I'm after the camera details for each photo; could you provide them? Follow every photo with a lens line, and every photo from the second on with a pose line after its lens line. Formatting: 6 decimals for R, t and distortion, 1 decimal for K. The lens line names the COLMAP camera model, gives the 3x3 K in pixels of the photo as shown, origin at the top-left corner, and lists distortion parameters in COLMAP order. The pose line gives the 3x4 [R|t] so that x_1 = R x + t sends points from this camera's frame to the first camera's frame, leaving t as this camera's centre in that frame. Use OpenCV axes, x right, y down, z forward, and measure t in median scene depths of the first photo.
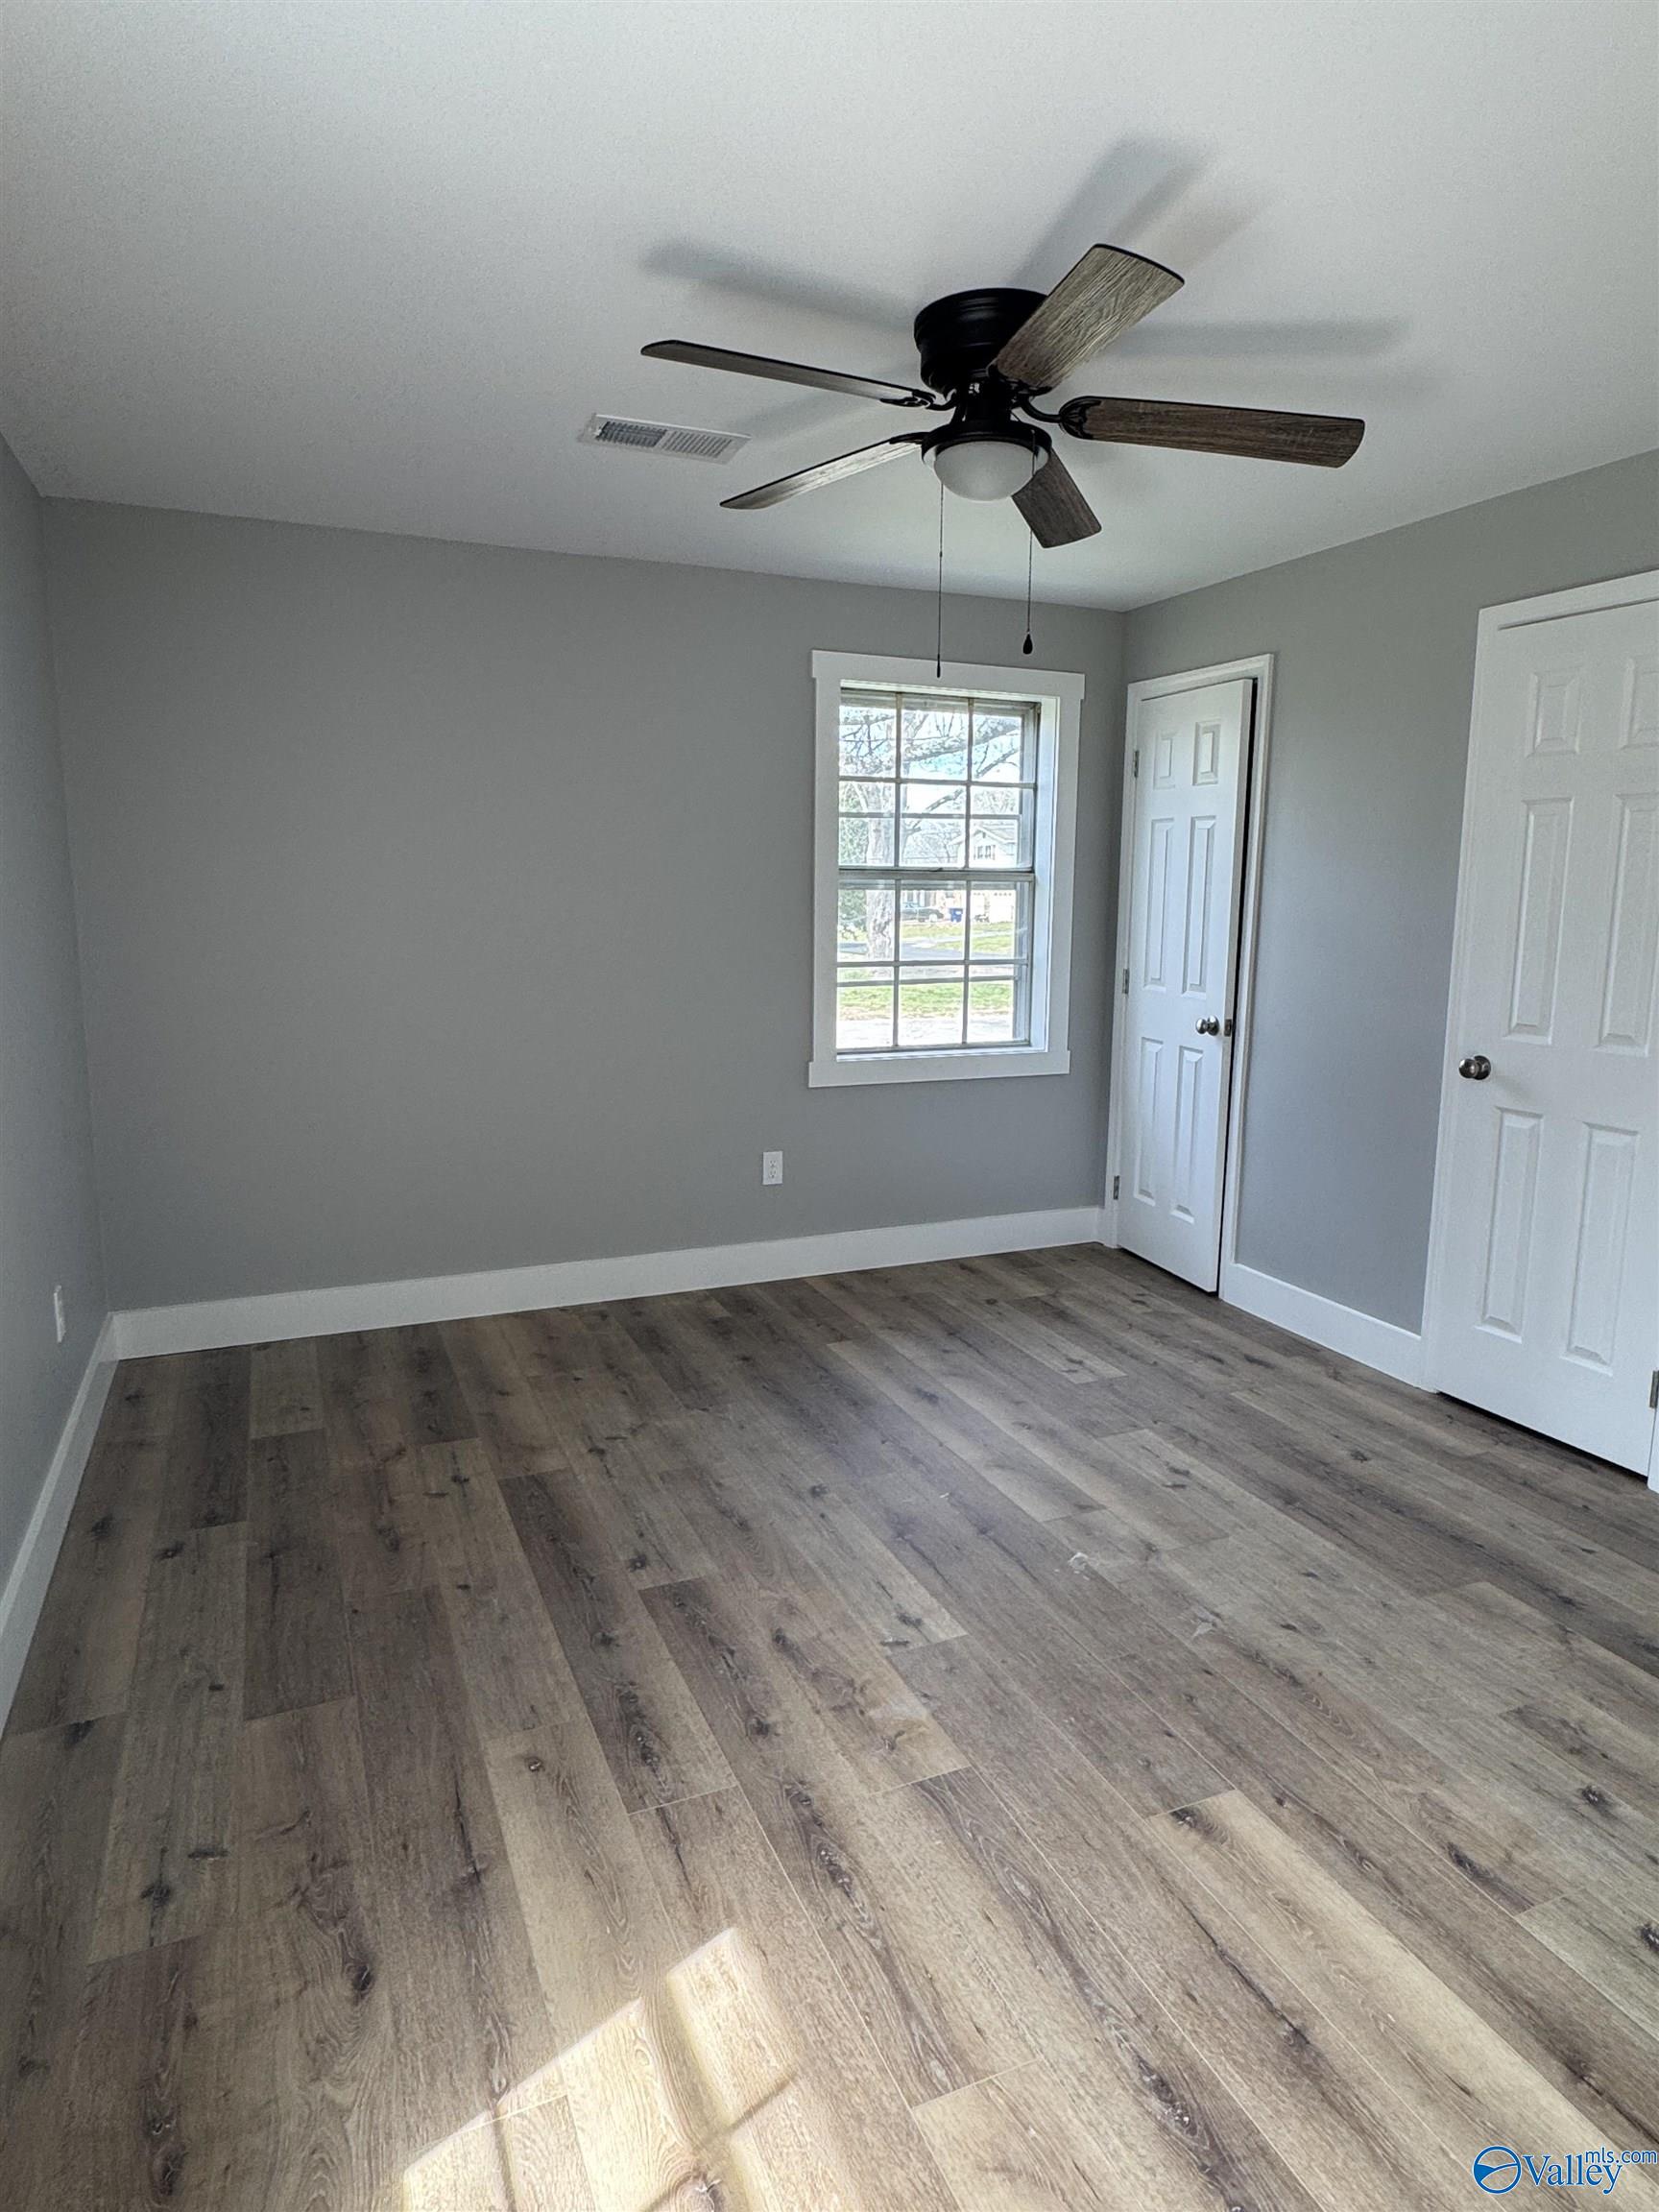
lens RADIAL K [[1293.9, 0, 826.8], [0, 1293.9, 1093.7], [0, 0, 1]] dist [-0.005291, 0.000221]
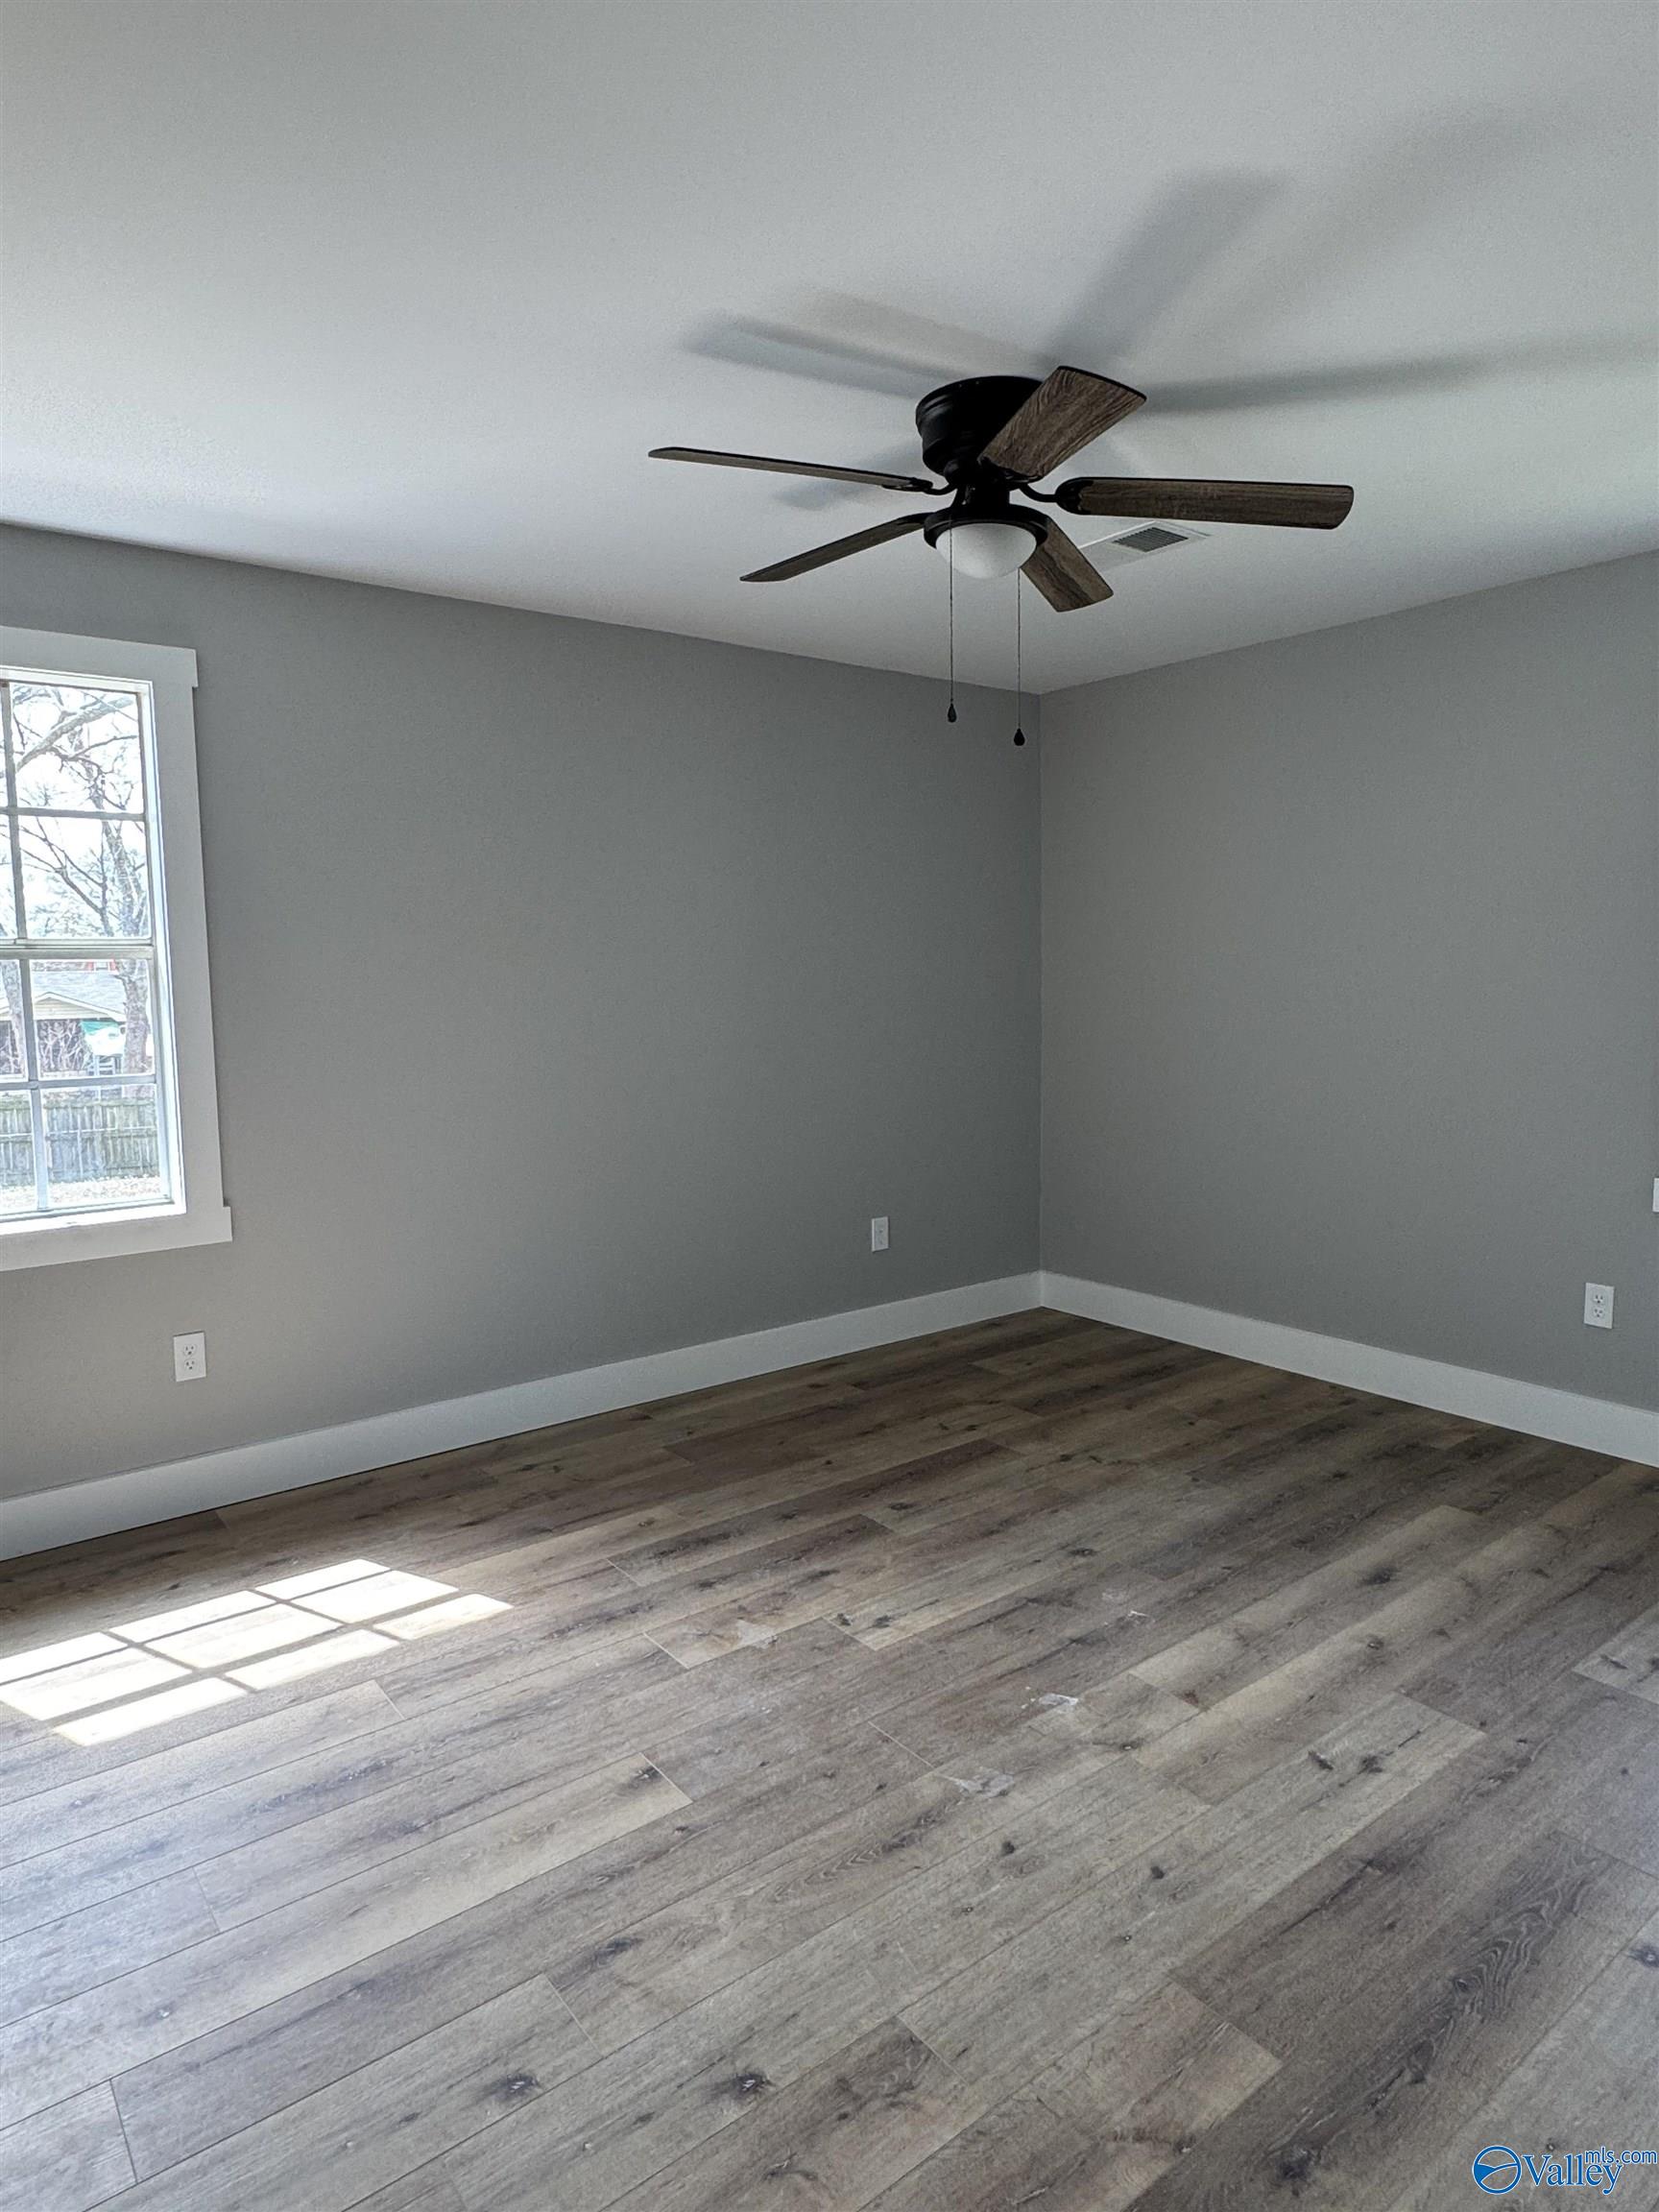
lens RADIAL K [[1293.9, 0, 826.8], [0, 1293.9, 1093.7], [0, 0, 1]] dist [-0.005291, 0.000221]
pose [[0.254307, 0.081318, -0.963699, 0.941792], [-0.138778, 0.989215, 0.046849, -0.064587], [0.957115, 0.121826, 0.262850, 0.551021]]
